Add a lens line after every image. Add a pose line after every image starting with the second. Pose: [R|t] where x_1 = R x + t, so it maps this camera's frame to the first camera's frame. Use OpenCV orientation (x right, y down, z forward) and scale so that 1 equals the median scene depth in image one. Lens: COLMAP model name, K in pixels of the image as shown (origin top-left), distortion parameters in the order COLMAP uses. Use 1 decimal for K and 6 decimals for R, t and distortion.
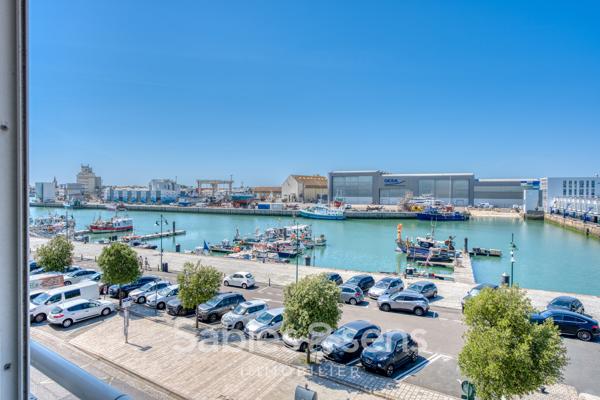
lens RADIAL K [[357.7, 0, 300.0], [0, 357.7, 200.0], [0, 0, 1]] dist [-0.028543, -0.001578]
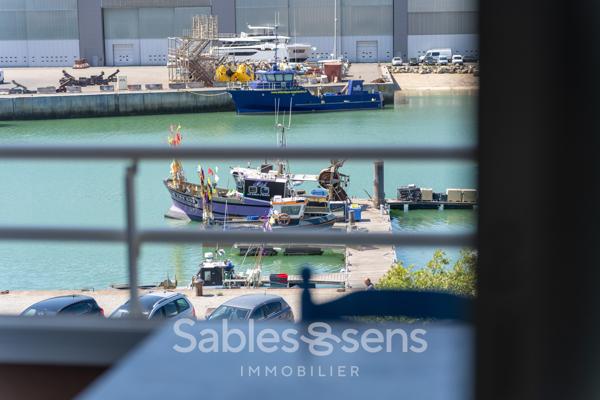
lens RADIAL K [[1393.2, 0, 300.0], [0, 1393.2, 200.0], [0, 0, 1]] dist [0.021973, 0.040148]
pose [[0.936058, -0.062233, 0.346299, -0.027181], [0.026396, 0.993881, 0.107260, 0.005637], [-0.350855, -0.091261, 0.931972, -0.112054]]
